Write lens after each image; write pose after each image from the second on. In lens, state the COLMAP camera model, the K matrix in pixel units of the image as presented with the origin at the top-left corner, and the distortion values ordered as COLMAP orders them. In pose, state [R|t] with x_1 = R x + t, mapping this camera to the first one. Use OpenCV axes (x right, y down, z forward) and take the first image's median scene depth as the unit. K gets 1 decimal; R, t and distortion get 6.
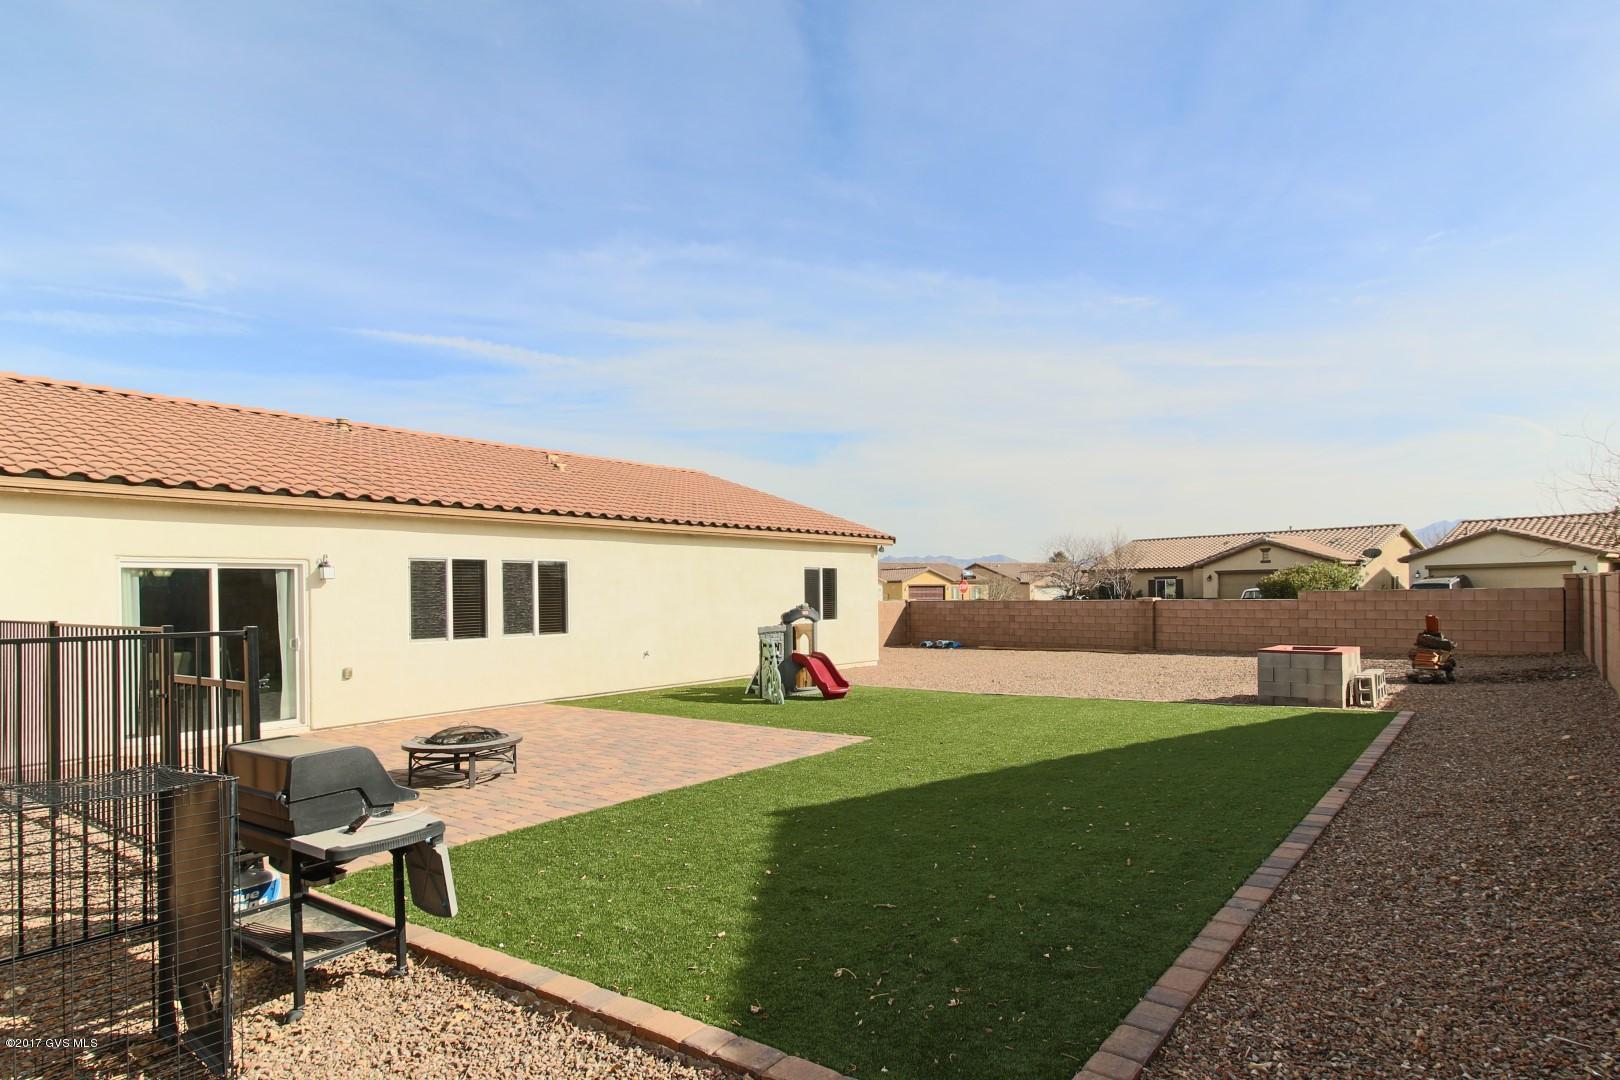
lens RADIAL K [[894.5, 0, 834.2], [0, 894.5, 576.0], [0, 0, 1]] dist [0.027435, -0.017196]
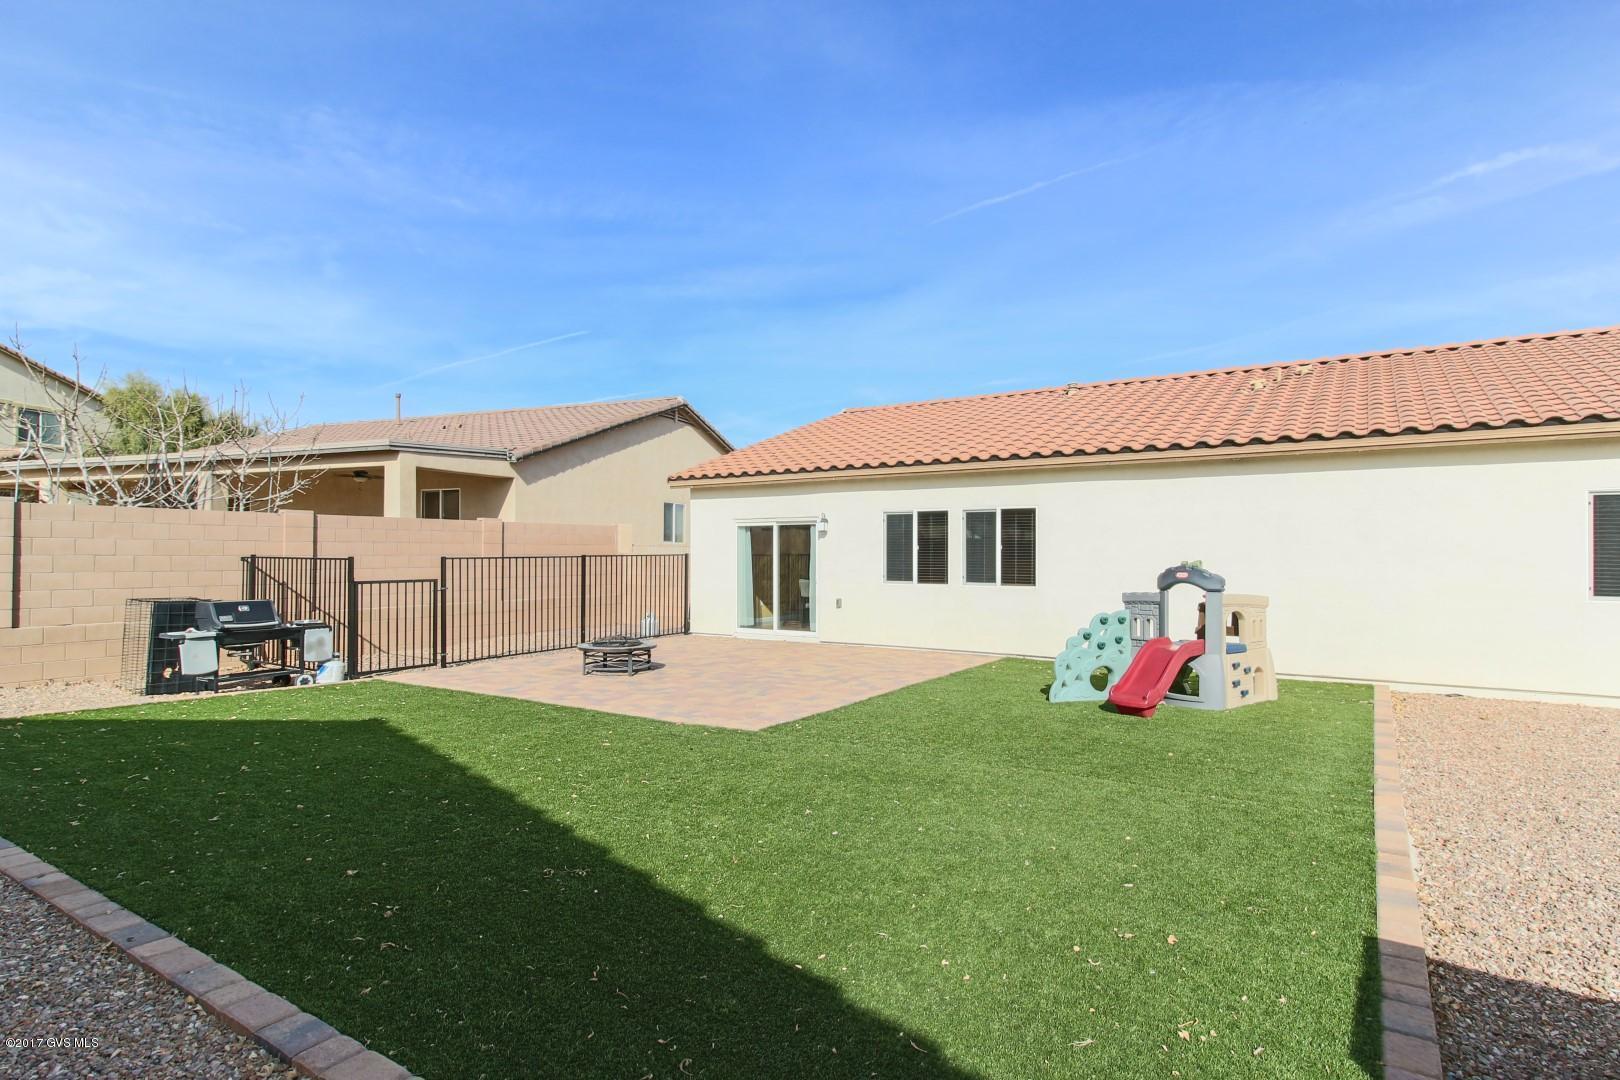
lens RADIAL K [[894.5, 0, 782.8], [0, 894.5, 525.7], [0, 0, 1]] dist [0.027435, -0.017196]
pose [[0.010450, 0.000195, -0.999945, 0.668402], [0.030224, 0.999543, 0.000511, -0.006614], [0.999489, -0.030228, 0.010440, 0.805854]]
